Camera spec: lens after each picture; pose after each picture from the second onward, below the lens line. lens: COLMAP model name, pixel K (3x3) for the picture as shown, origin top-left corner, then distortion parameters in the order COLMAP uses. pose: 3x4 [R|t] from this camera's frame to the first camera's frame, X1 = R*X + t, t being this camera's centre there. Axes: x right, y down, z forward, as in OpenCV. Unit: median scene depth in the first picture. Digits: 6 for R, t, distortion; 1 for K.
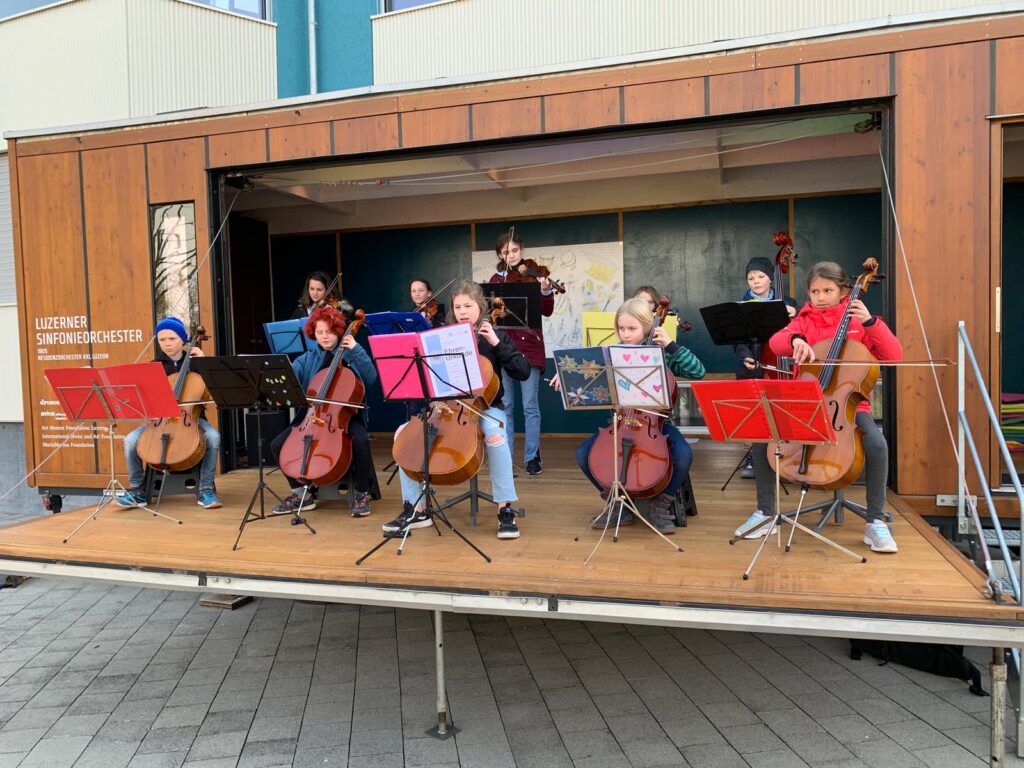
lens RADIAL K [[793.2, 0, 512.0], [0, 793.2, 384.0], [0, 0, 1]] dist [-0.002625, 0.000617]
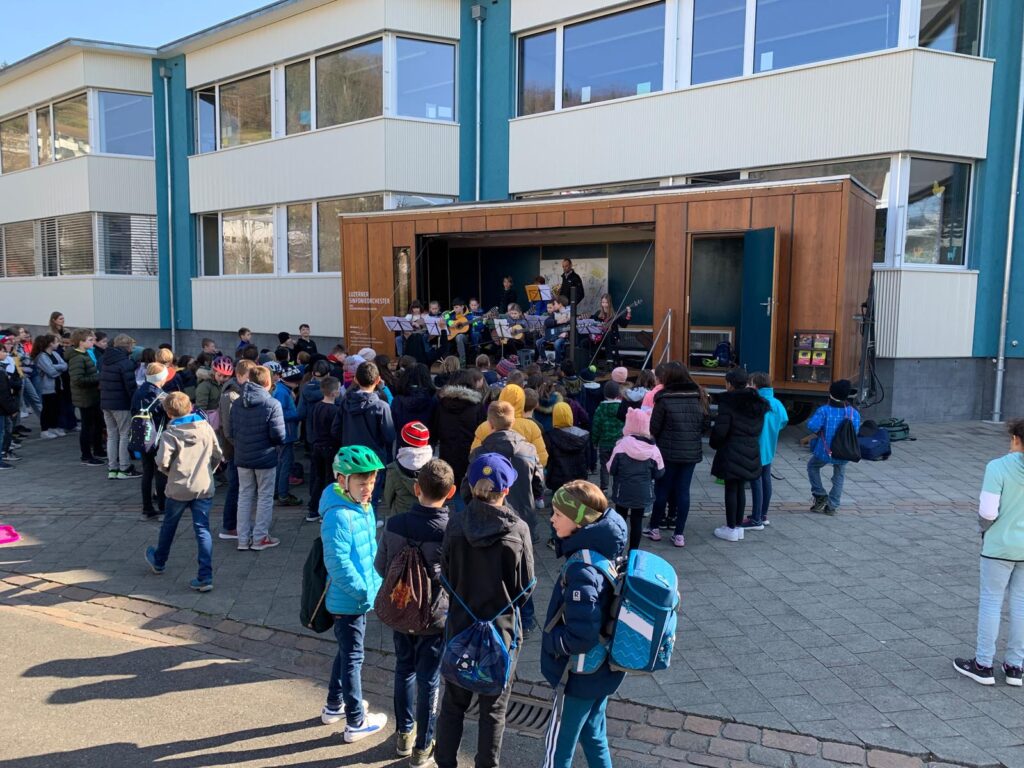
lens RADIAL K [[778.0, 0, 512.0], [0, 778.0, 384.0], [0, 0, 1]] dist [0.000395, -0.002700]
pose [[0.961072, 0.056045, -0.270554, 0.550234], [-0.034101, 0.995785, 0.085140, -0.022999], [0.274185, -0.072599, 0.958933, -1.194260]]
